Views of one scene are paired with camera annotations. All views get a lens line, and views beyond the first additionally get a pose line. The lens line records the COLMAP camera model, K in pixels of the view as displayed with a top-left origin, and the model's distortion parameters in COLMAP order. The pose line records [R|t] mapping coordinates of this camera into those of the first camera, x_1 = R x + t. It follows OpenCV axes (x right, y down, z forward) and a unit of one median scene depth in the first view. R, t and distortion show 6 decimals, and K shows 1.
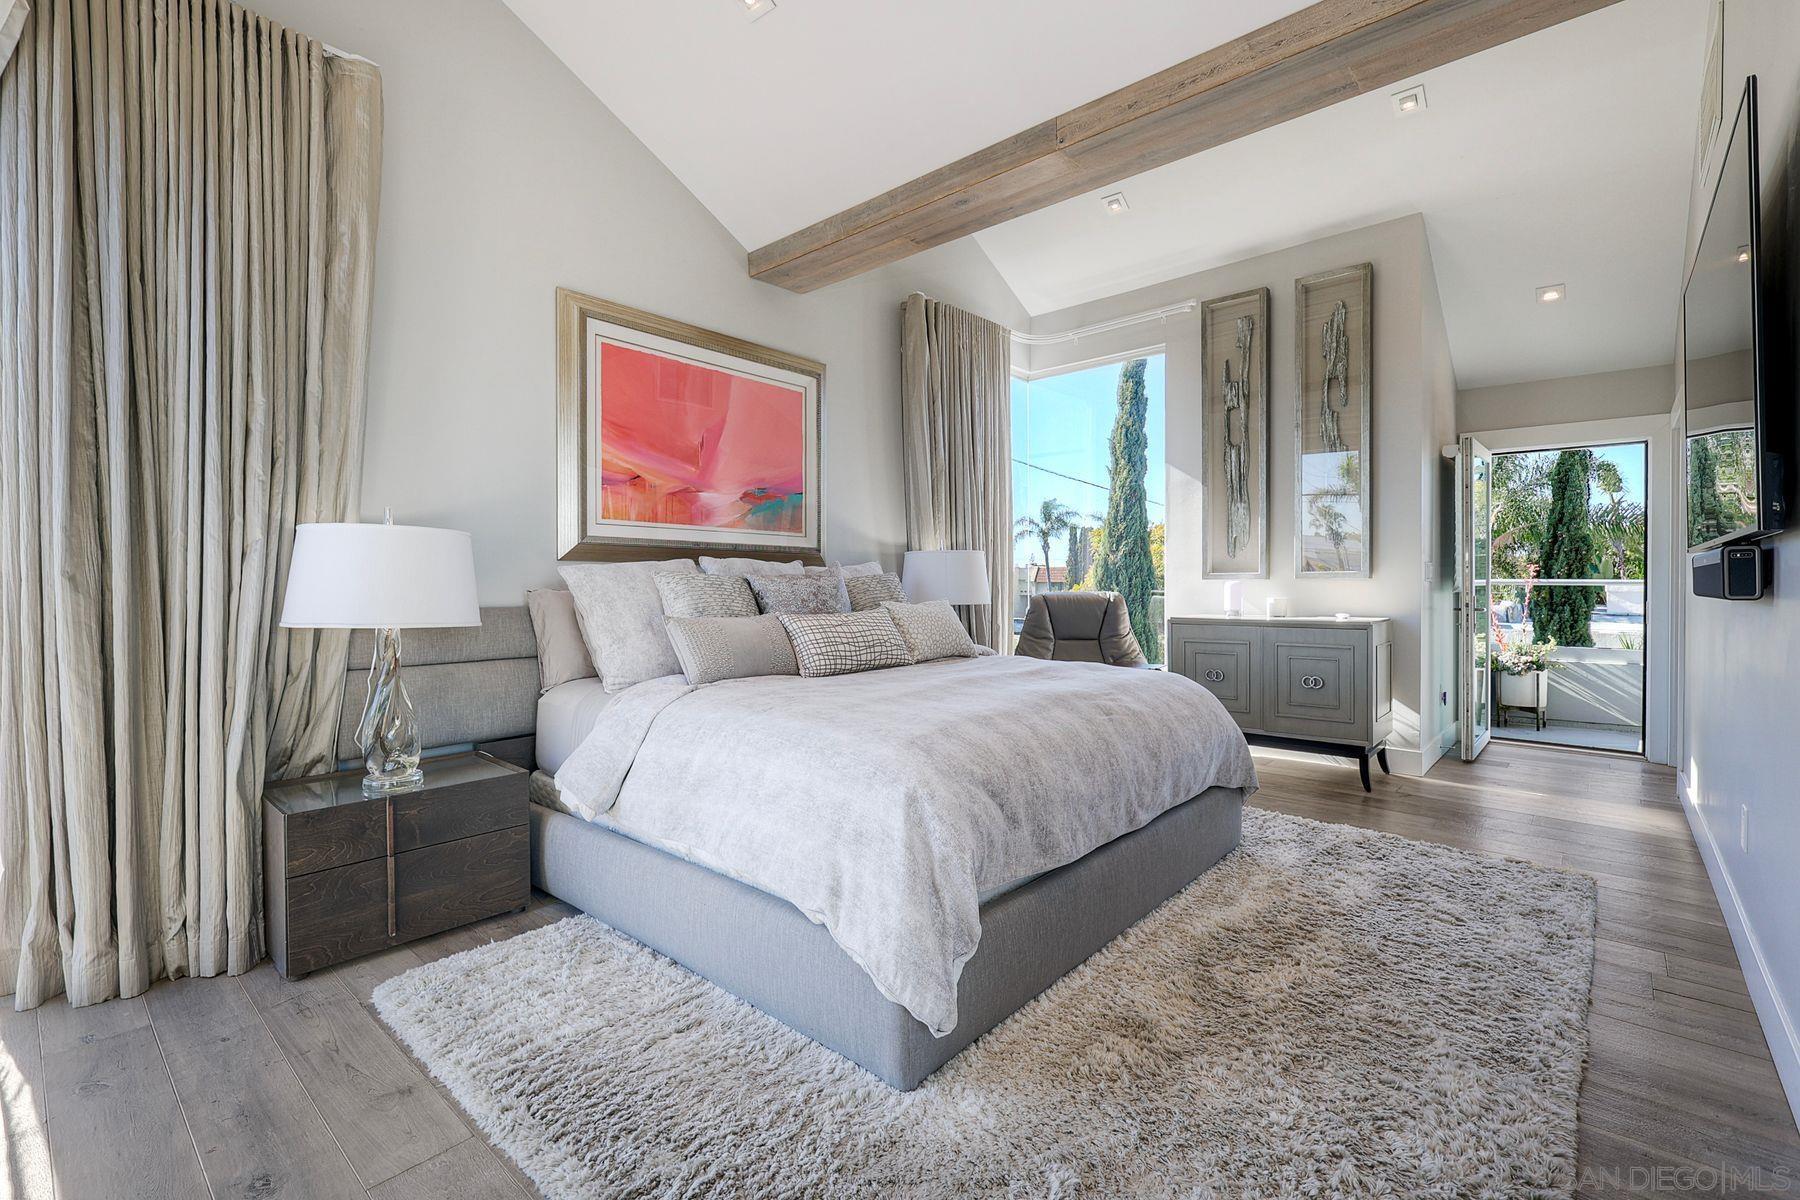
lens RADIAL K [[788.0, 0, 906.9], [0, 788.0, 591.4], [0, 0, 1]] dist [0.001839, -0.000237]
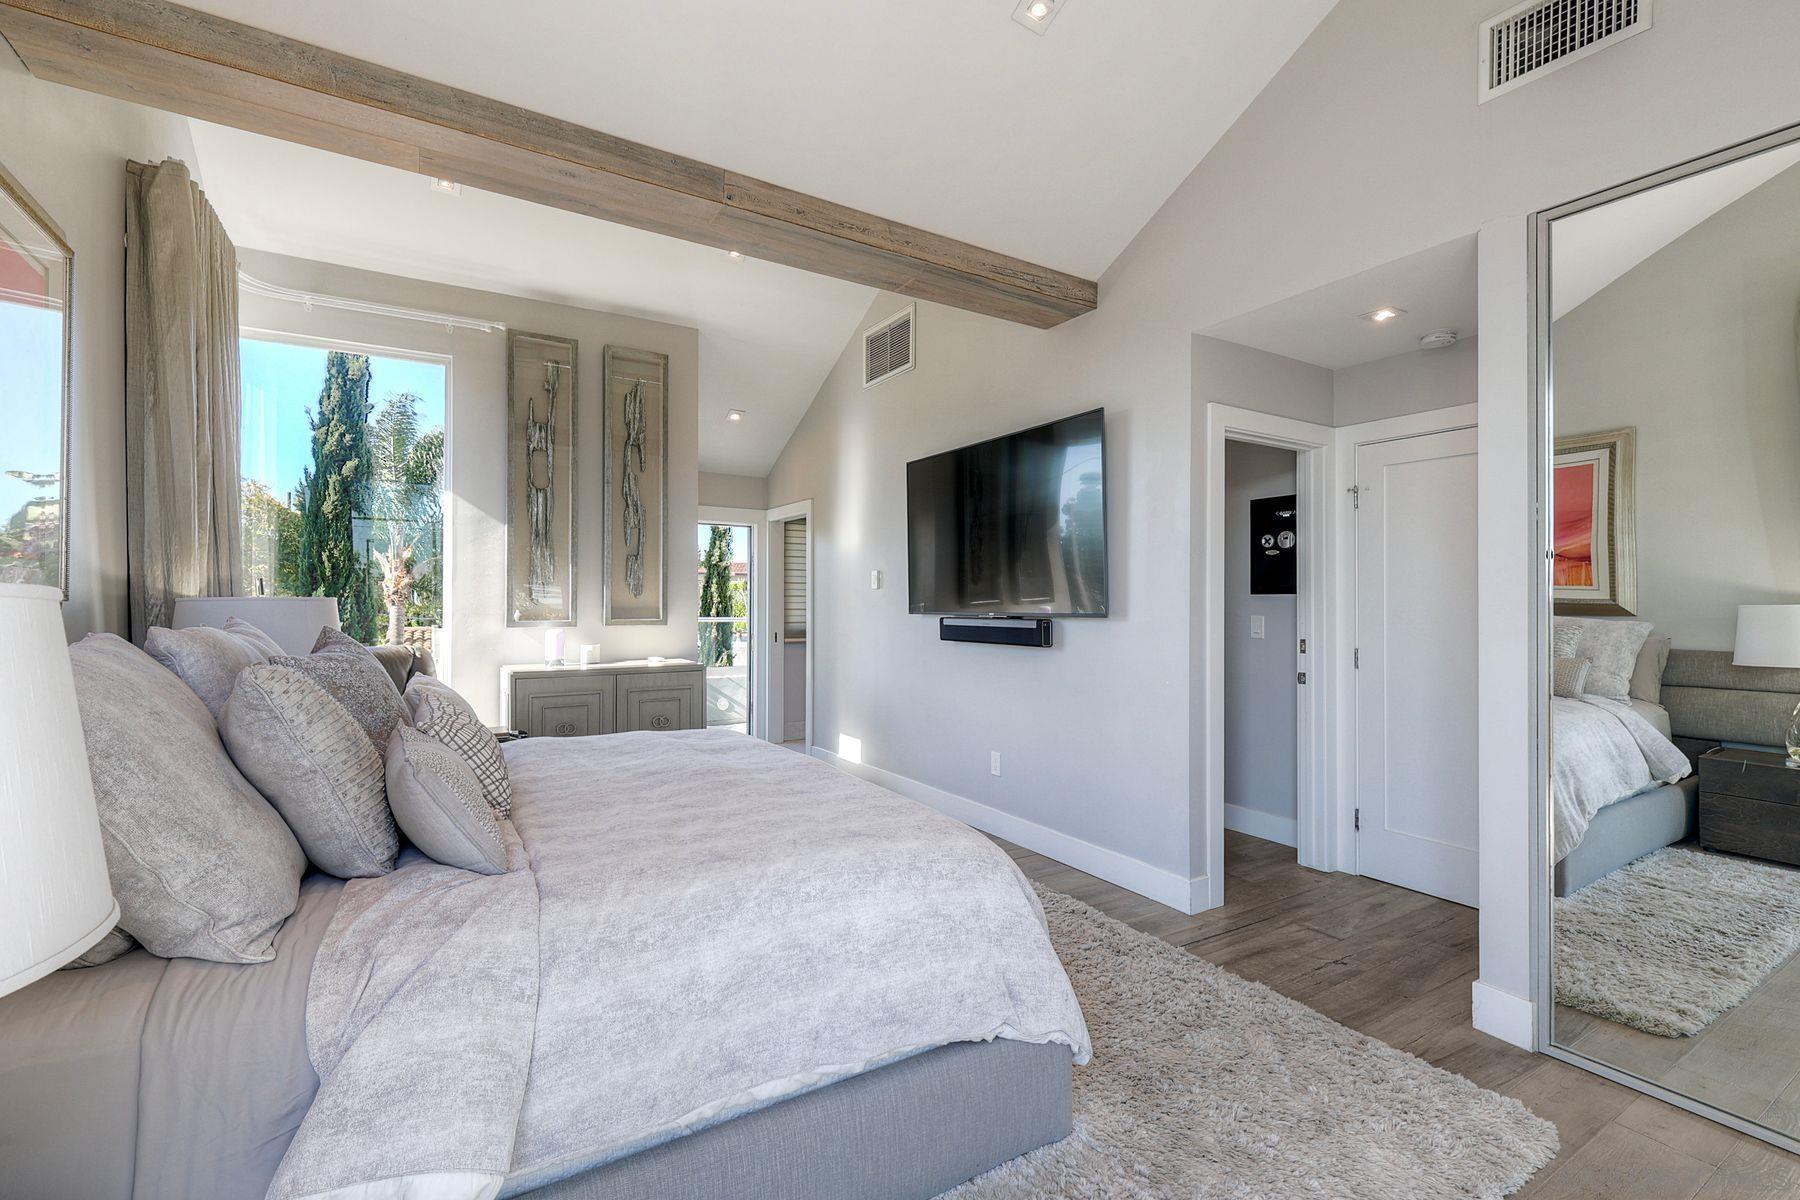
lens RADIAL K [[788.0, 0, 906.9], [0, 788.0, 591.4], [0, 0, 1]] dist [0.001839, -0.000237]
pose [[0.295876, 0.016879, 0.955077, -0.390123], [0.010632, 0.999724, -0.020961, -0.036038], [-0.955167, 0.016356, 0.295615, 0.299826]]
